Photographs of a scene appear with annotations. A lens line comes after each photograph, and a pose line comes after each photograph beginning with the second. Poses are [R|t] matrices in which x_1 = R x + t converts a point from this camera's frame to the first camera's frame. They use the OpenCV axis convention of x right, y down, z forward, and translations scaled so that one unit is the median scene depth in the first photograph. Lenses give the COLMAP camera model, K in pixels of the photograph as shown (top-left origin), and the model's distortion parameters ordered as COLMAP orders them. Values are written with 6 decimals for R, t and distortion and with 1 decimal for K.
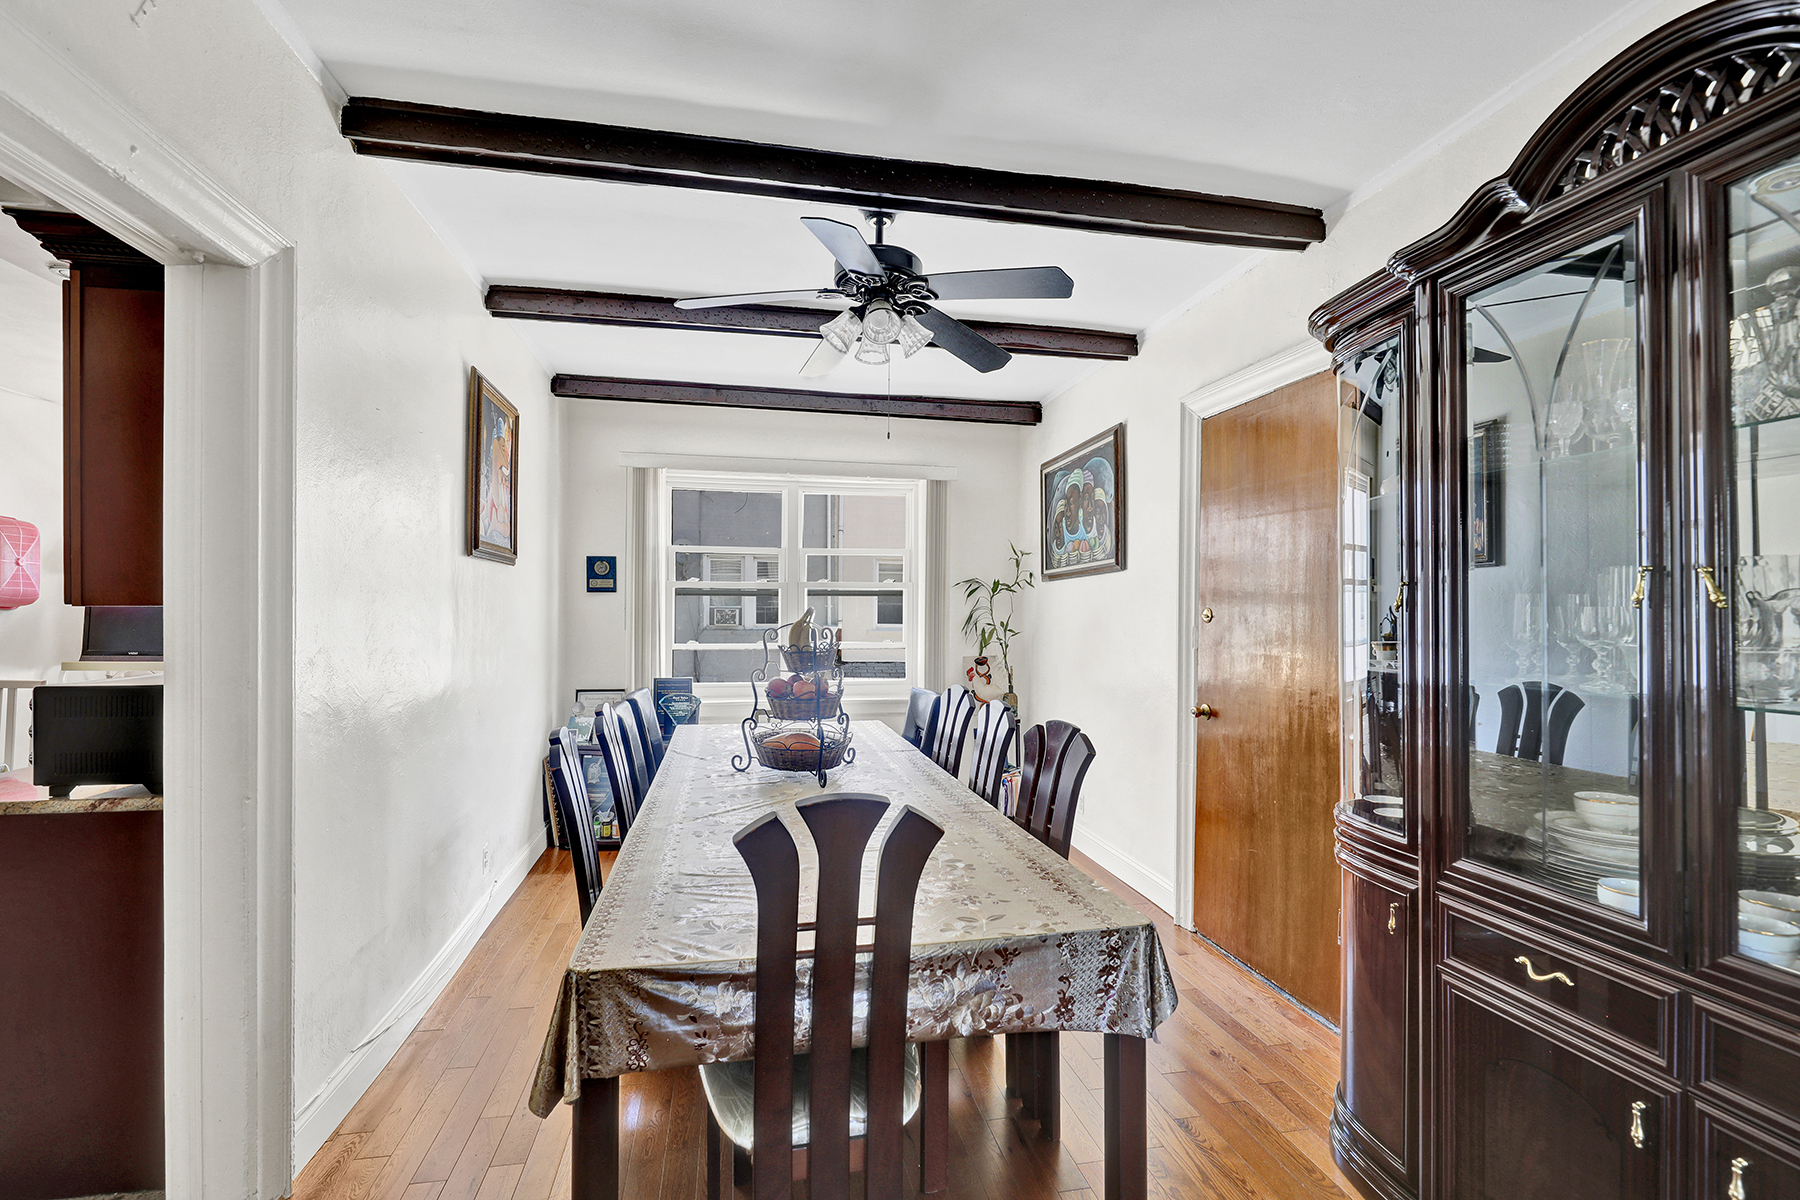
lens RADIAL K [[793.3, 0, 892.3], [0, 793.3, 603.0], [0, 0, 1]] dist [0.004879, -0.005591]
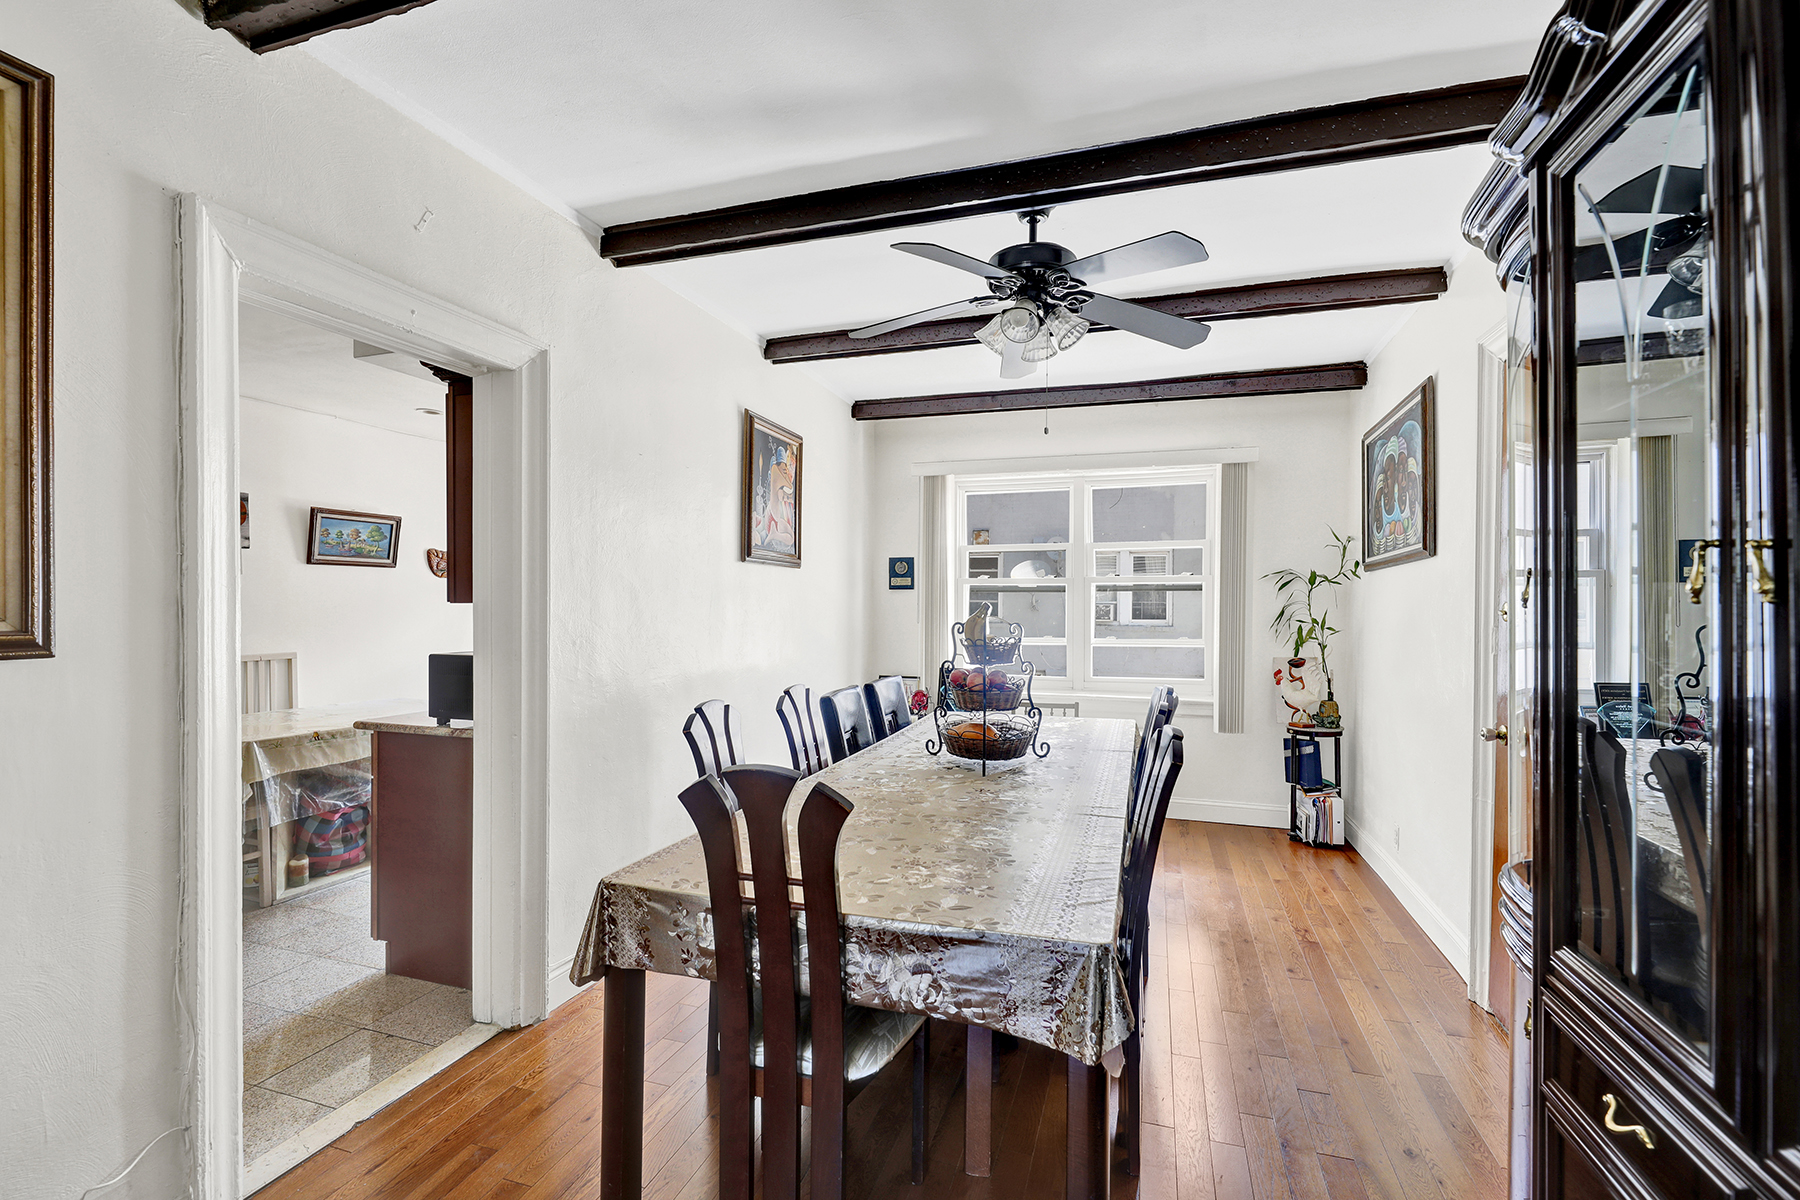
lens RADIAL K [[783.0, 0, 897.2], [0, 783.0, 596.3], [0, 0, 1]] dist [0.000989, -0.004375]
pose [[0.878287, -0.006230, -0.478092, 0.227887], [0.004860, 0.999980, -0.004102, 0.000695], [0.478108, 0.001280, 0.878300, 0.035084]]
